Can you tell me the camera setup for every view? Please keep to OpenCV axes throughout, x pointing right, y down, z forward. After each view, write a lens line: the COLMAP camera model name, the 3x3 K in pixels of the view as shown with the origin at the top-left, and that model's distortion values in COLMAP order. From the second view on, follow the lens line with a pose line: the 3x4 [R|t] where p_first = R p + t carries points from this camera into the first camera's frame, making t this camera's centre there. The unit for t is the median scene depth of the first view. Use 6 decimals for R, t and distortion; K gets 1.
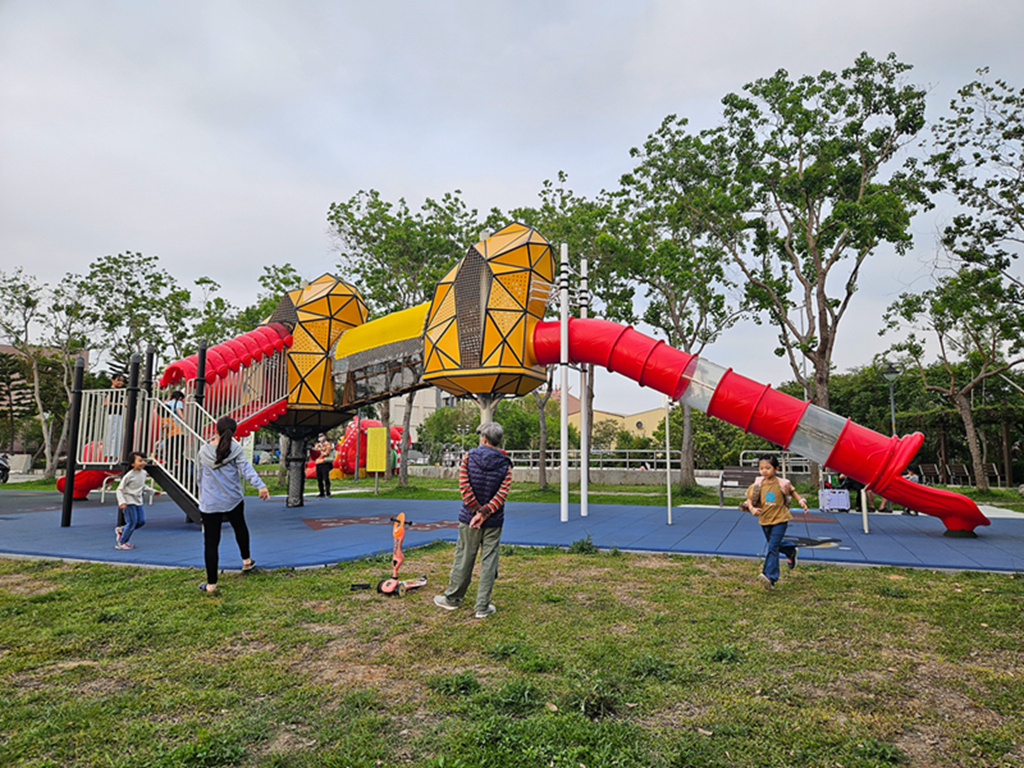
lens RADIAL K [[668.7, 0, 512.0], [0, 668.7, 384.0], [0, 0, 1]] dist [0.002836, 0.000356]
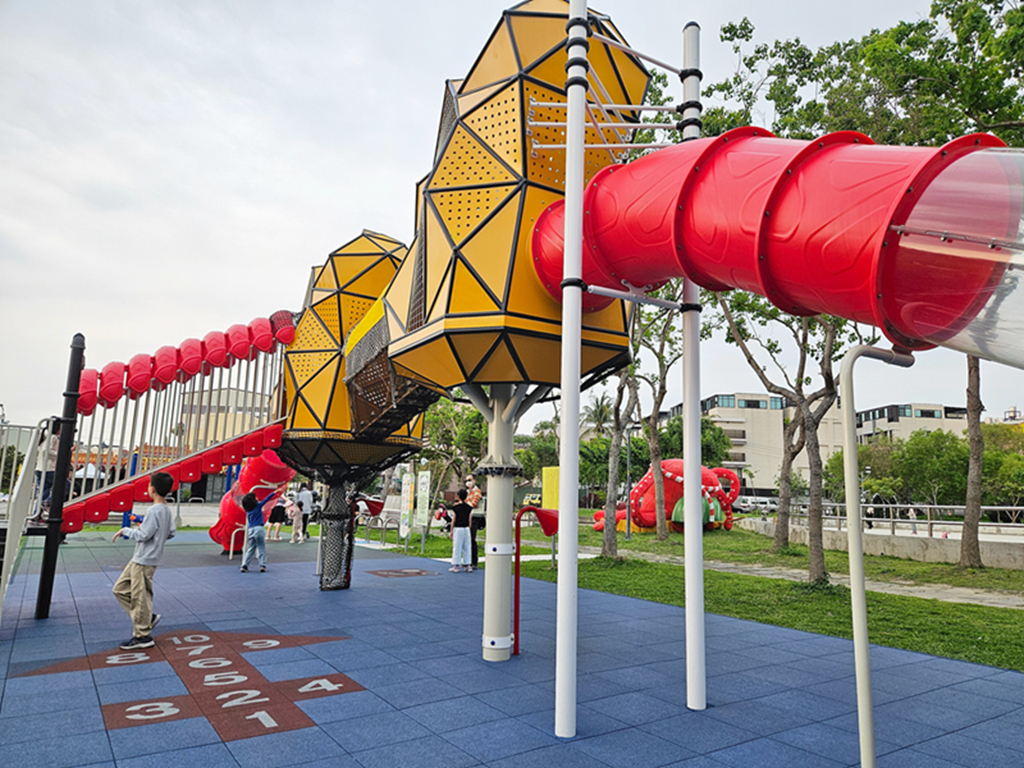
lens RADIAL K [[668.7, 0, 512.0], [0, 668.7, 384.0], [0, 0, 1]] dist [0.002836, 0.000356]
pose [[0.828488, -0.079425, -0.554346, 0.212116], [0.043428, 0.996023, -0.077802, 0.044557], [0.558320, 0.040384, 0.828642, 0.581231]]
